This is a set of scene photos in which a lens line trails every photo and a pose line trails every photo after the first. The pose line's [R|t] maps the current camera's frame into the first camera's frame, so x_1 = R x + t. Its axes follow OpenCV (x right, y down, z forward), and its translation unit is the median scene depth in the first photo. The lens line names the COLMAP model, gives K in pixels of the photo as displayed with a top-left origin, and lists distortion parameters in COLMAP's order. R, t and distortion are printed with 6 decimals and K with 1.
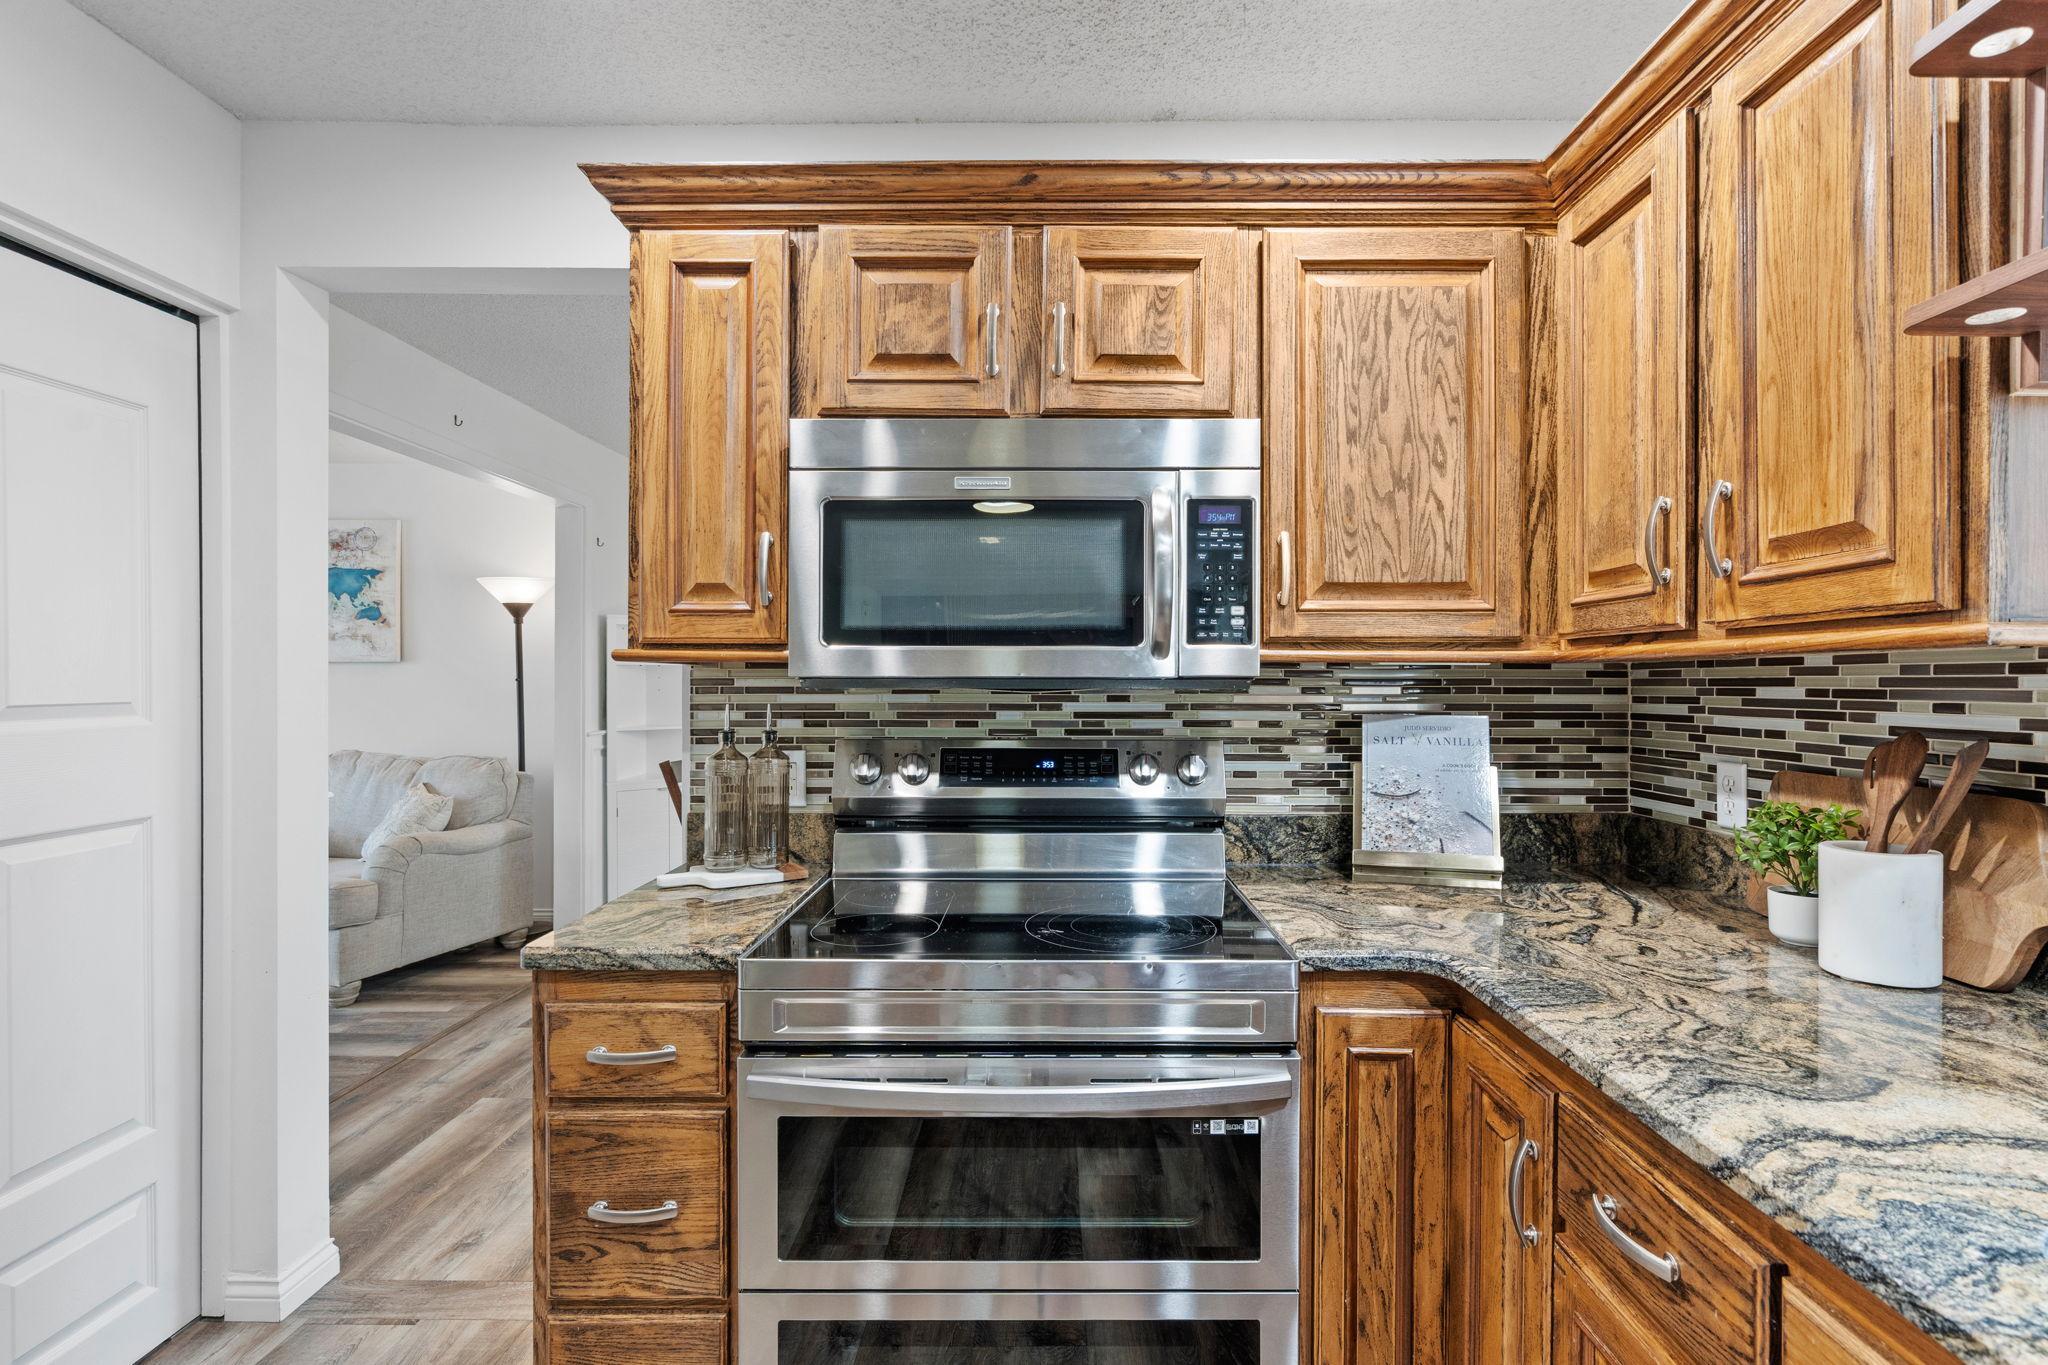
lens RADIAL K [[971.7, 0, 1052.9], [0, 971.7, 684.2], [0, 0, 1]] dist [-0.002174, 0.000340]
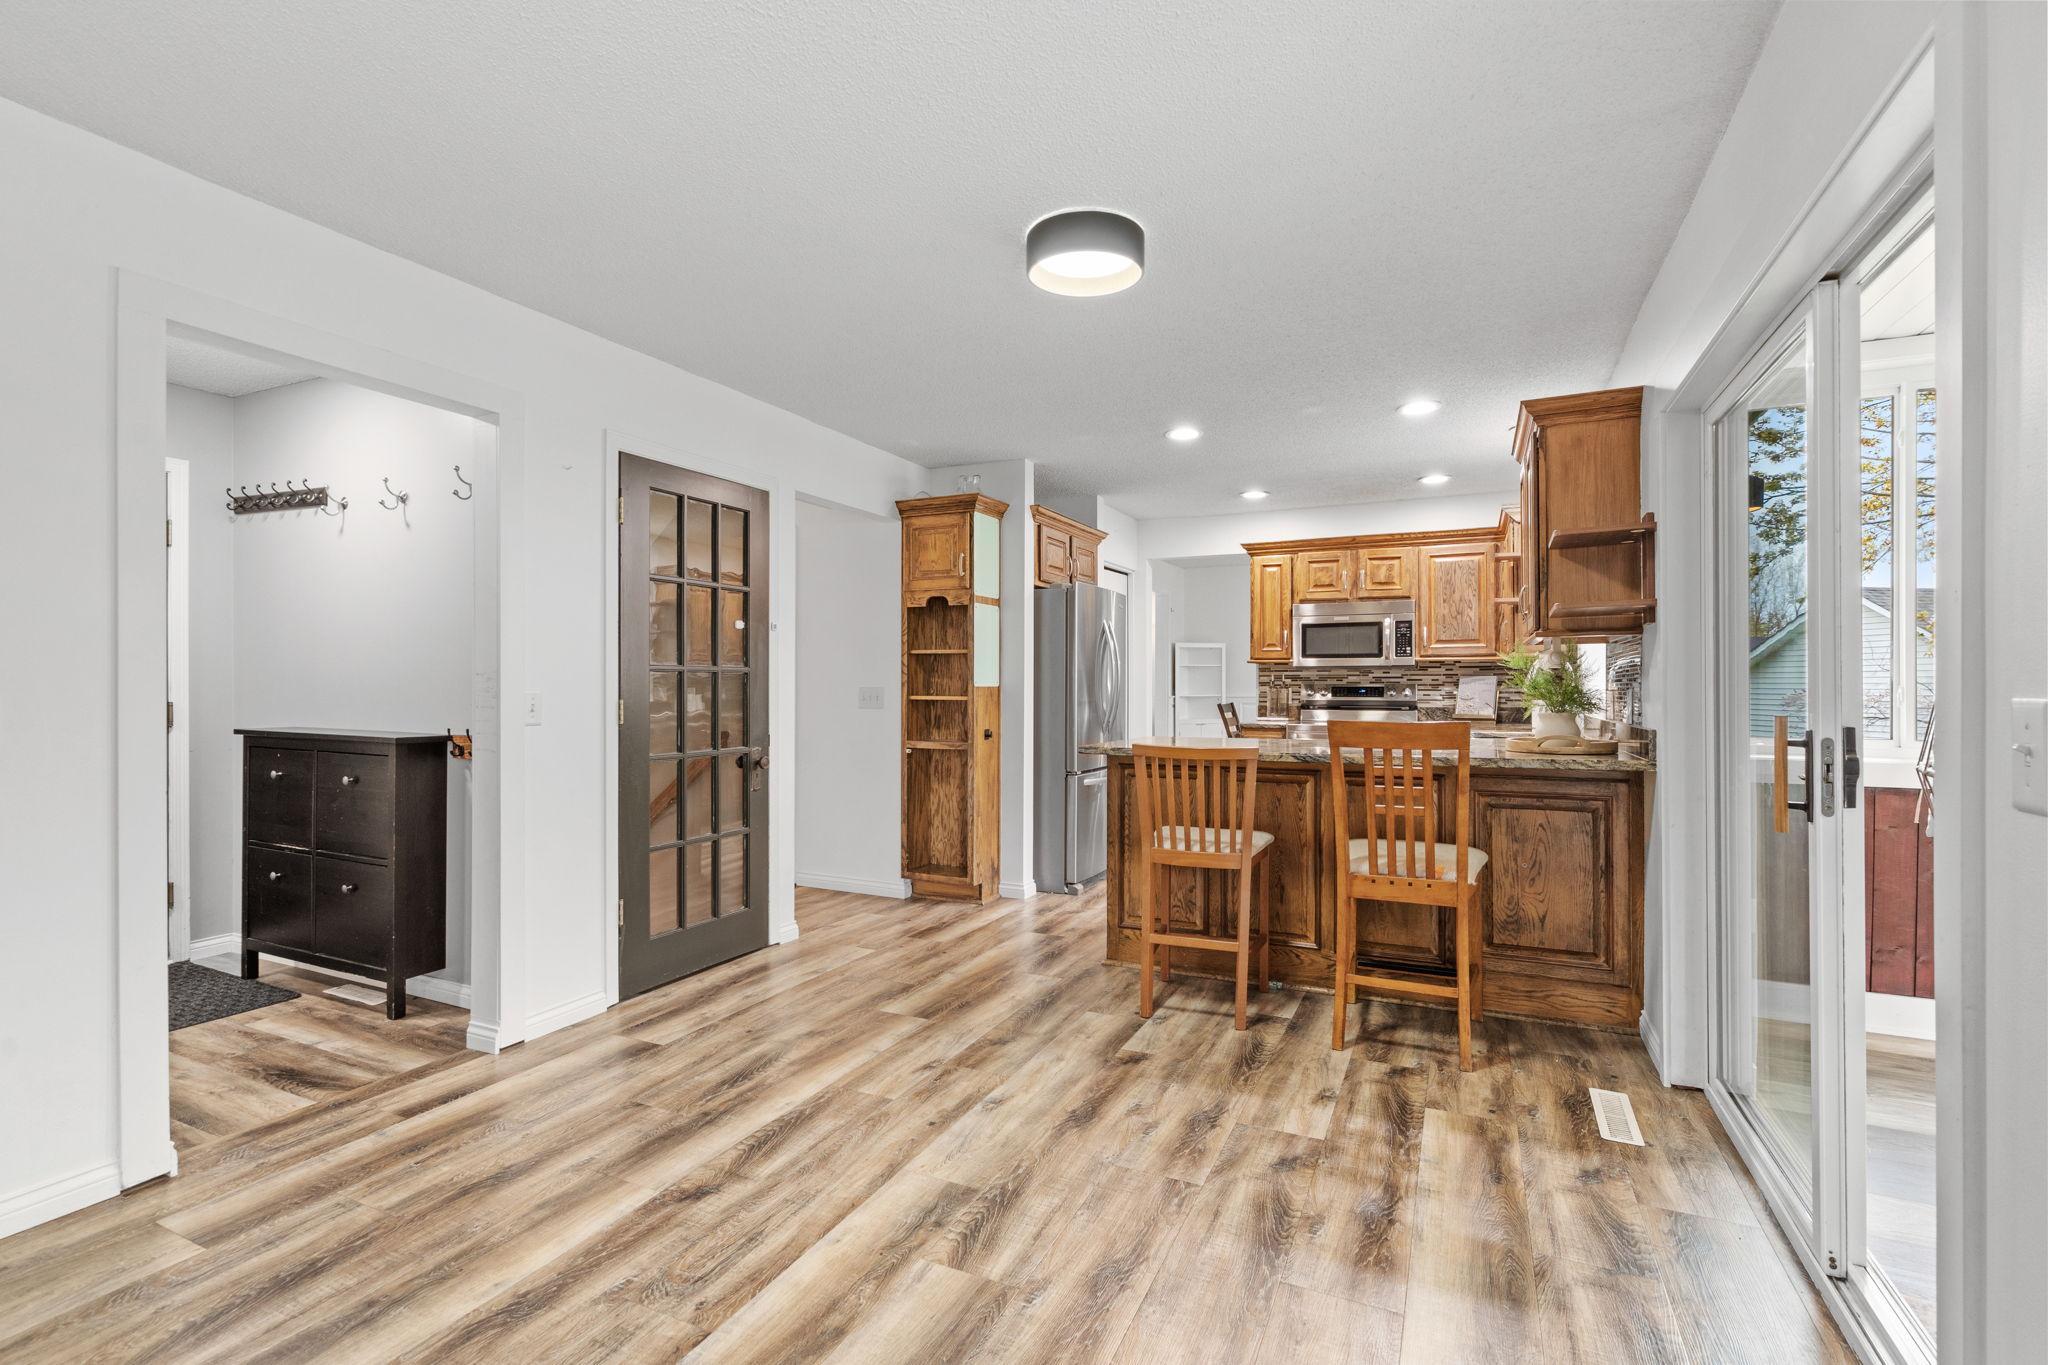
lens RADIAL K [[971.7, 0, 1015.4], [0, 971.7, 684.6], [0, 0, 1]] dist [-0.002174, 0.000340]
pose [[0.900957, -0.002669, -0.433899, 0.477204], [0.002093, 0.999996, -0.001805, 0.077850], [0.433902, 0.000719, 0.900960, -3.367949]]
